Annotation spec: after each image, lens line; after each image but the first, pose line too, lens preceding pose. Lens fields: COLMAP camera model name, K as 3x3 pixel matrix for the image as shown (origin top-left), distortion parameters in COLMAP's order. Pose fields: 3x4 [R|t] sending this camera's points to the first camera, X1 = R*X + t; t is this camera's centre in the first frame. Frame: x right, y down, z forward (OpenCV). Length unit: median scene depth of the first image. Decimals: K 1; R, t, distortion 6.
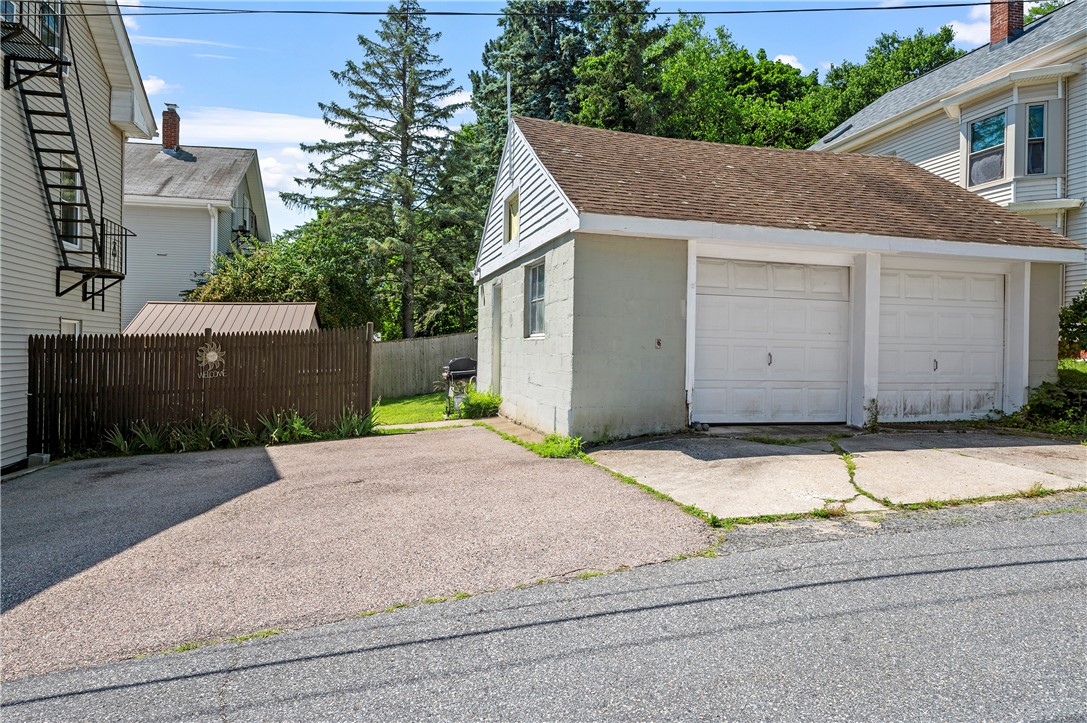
lens RADIAL K [[664.0, 0, 532.9], [0, 664.0, 347.5], [0, 0, 1]] dist [-0.001372, 0.002732]
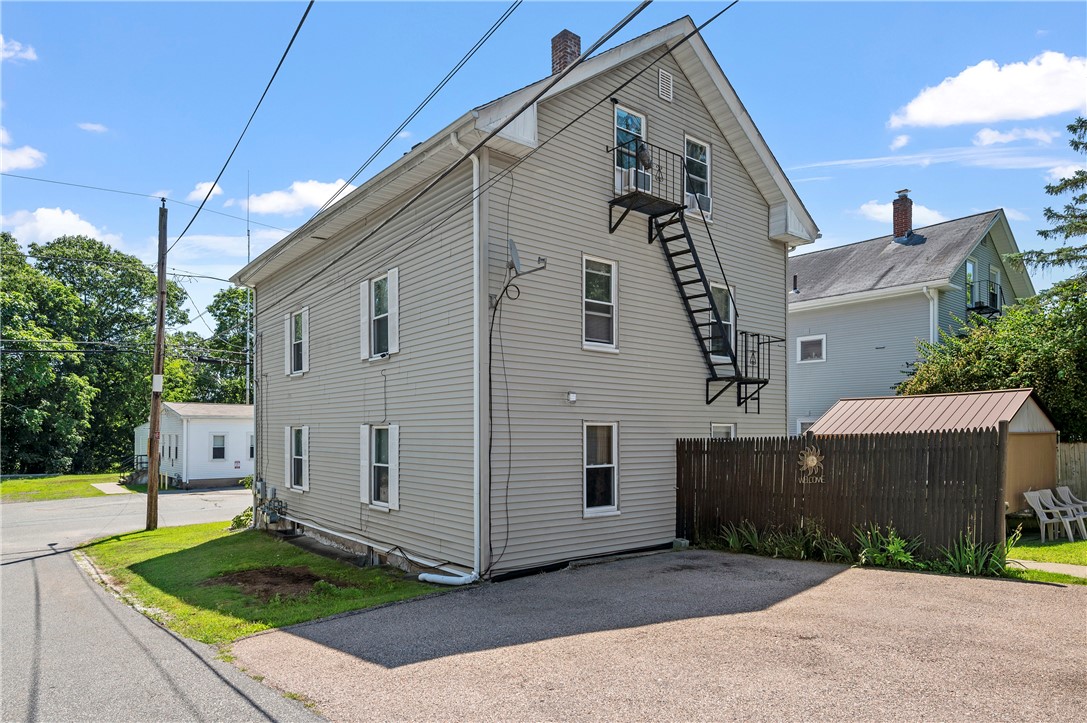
lens RADIAL K [[662.5, 0, 542.4], [0, 662.5, 413.4], [0, 0, 1]] dist [0.009982, 0.000152]
pose [[0.436818, -0.030538, -0.899031, 0.222001], [0.003072, 0.999468, -0.032457, -0.026853], [0.899545, 0.011417, 0.436680, 0.262468]]
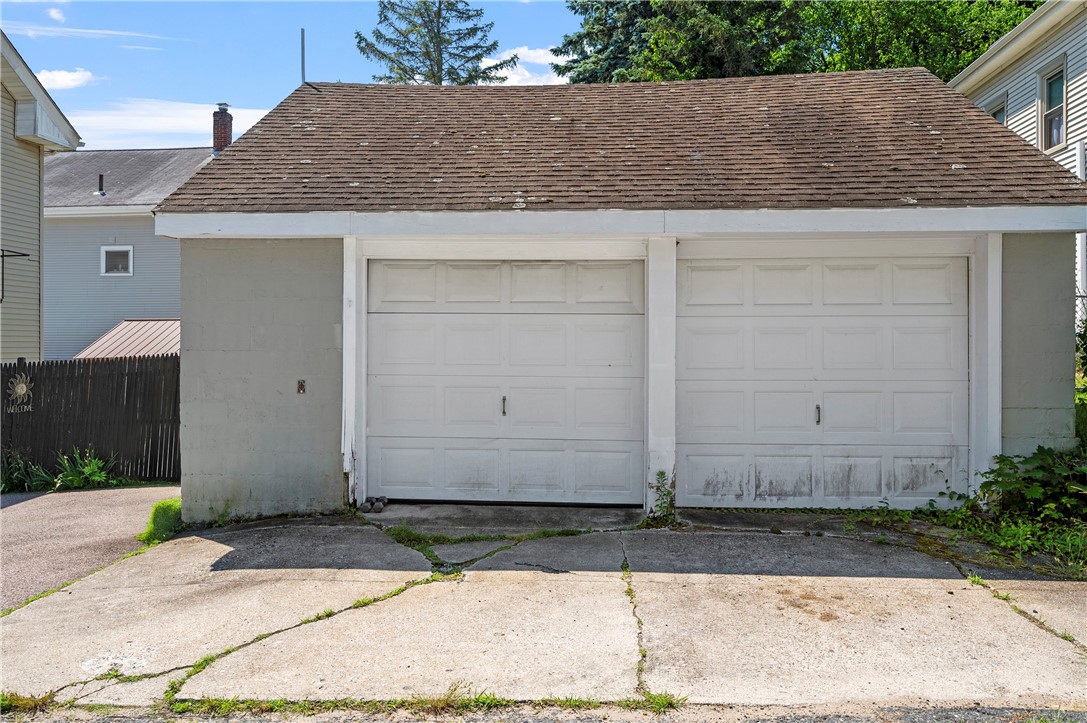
lens RADIAL K [[781.2, 0, 537.8], [0, 781.2, 337.2], [0, 0, 1]] dist [0.003822, -0.002841]
pose [[0.945377, -0.017014, -0.325534, 0.580629], [0.013843, 0.999832, -0.012054, -0.037409], [0.325685, 0.006889, 0.945453, 0.242527]]
